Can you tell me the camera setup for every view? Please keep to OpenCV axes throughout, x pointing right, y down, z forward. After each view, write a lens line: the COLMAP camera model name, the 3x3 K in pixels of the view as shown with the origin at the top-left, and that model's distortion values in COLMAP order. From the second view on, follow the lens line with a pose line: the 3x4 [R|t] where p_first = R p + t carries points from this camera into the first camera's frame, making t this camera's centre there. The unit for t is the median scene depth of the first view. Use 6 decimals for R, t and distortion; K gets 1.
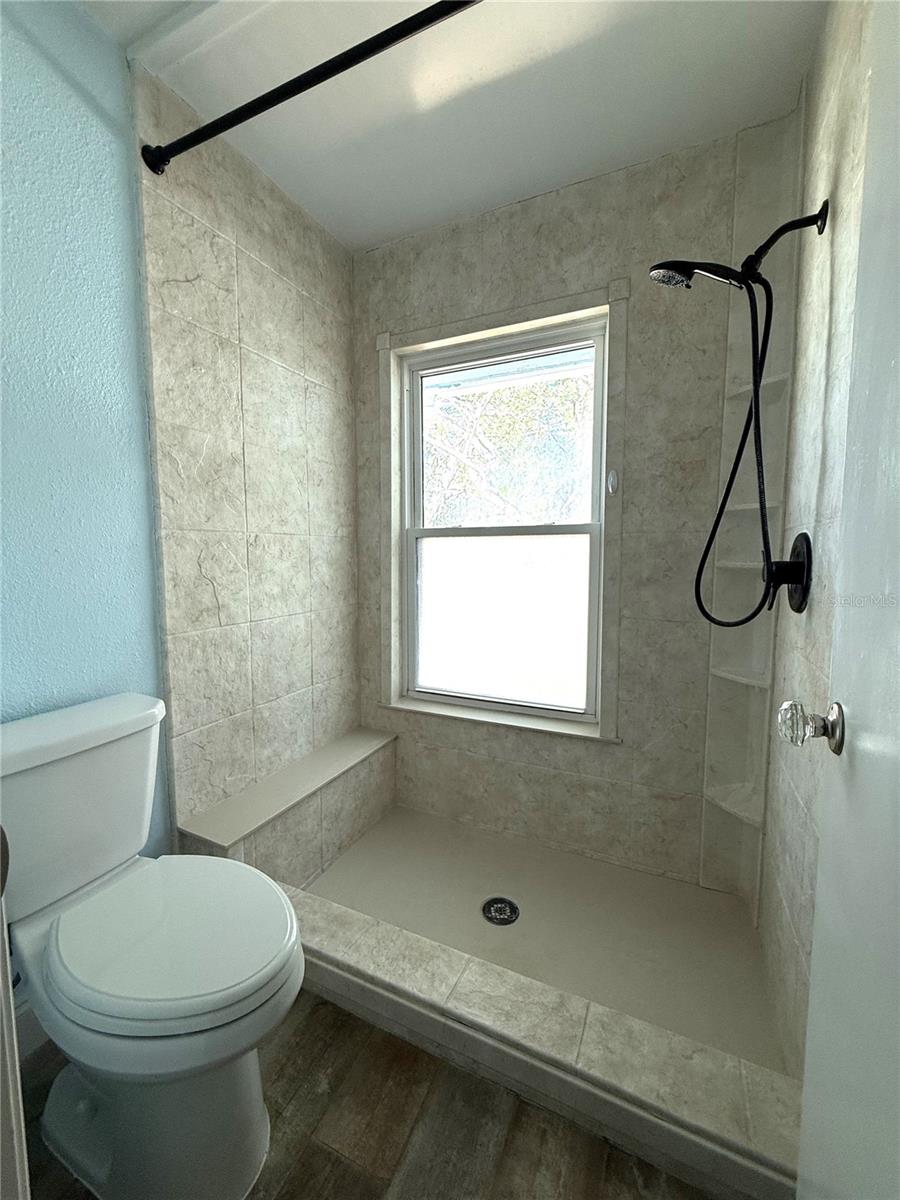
lens RADIAL K [[492.9, 0, 450.5], [0, 492.9, 599.6], [0, 0, 1]] dist [-0.000255, 0.000465]
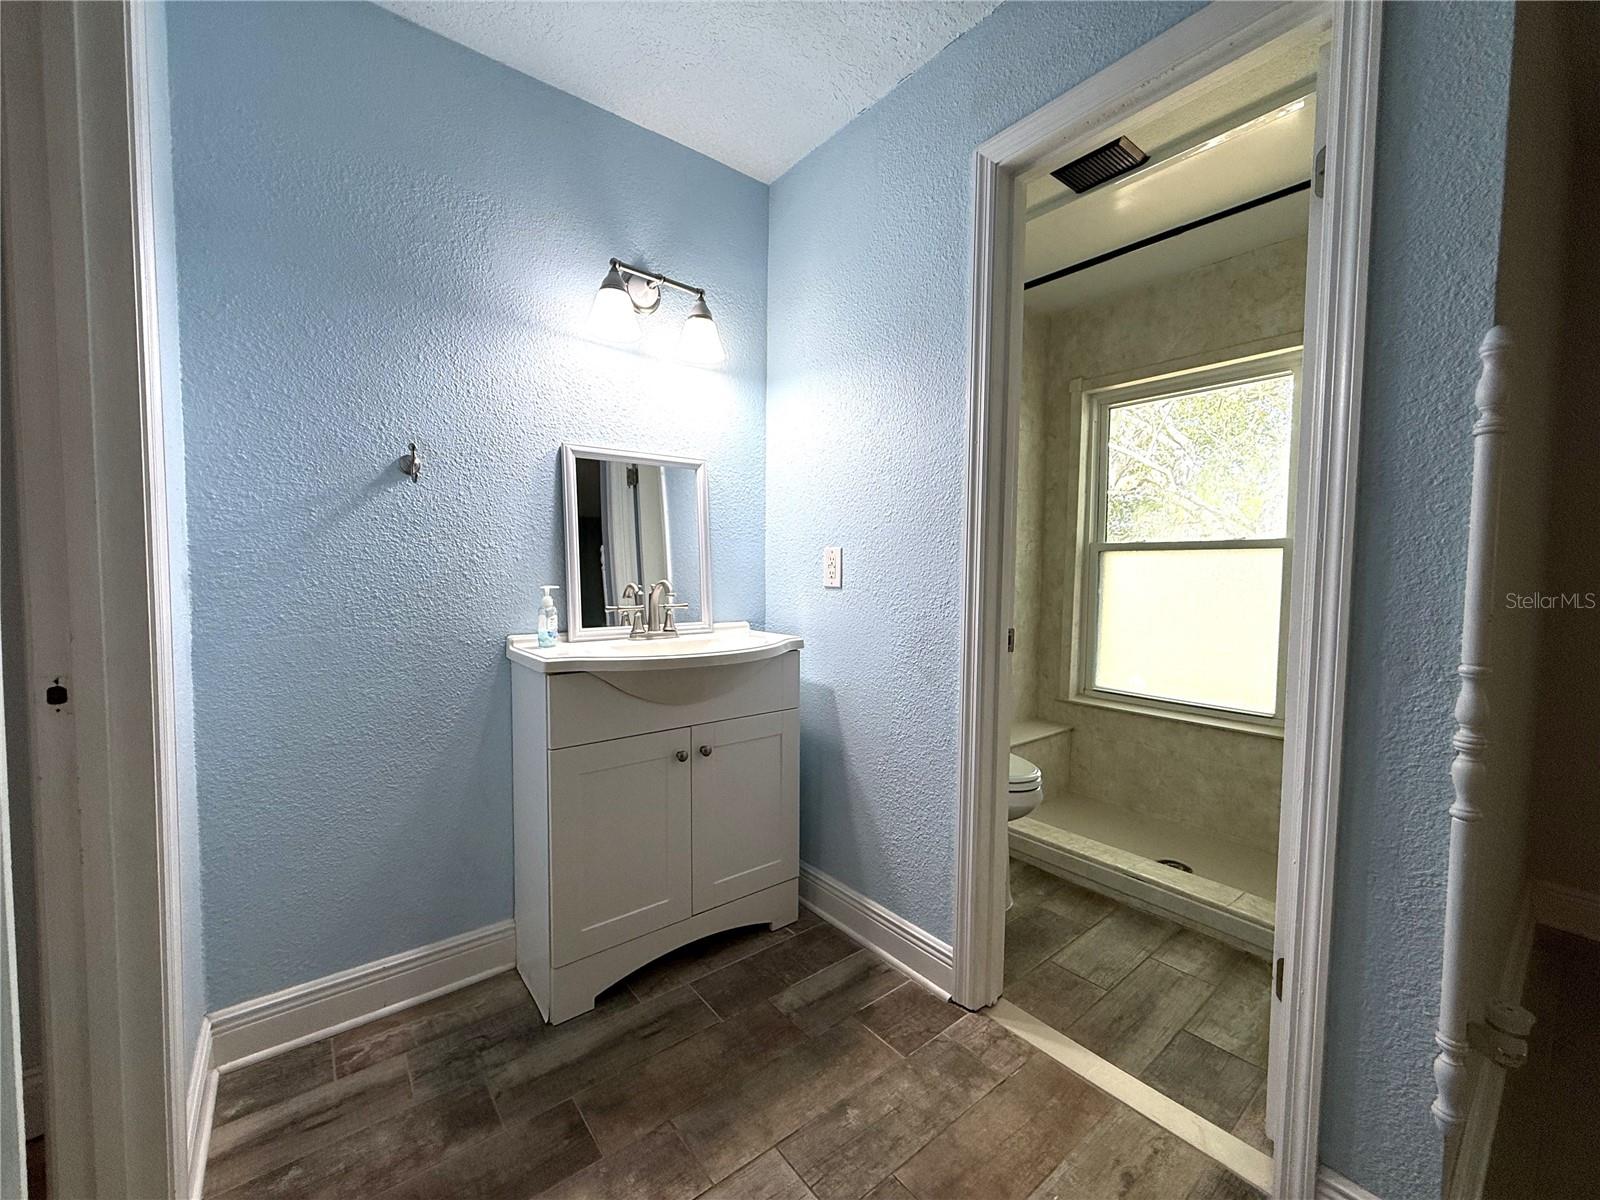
lens RADIAL K [[657.1, 0, 787.8], [0, 657.1, 600.6], [0, 0, 1]] dist [-0.000255, 0.000465]
pose [[0.895881, 0.033609, -0.443022, -0.039545], [-0.053659, 0.998021, -0.032797, 0.074558], [0.441043, 0.053154, 0.895911, -0.661672]]
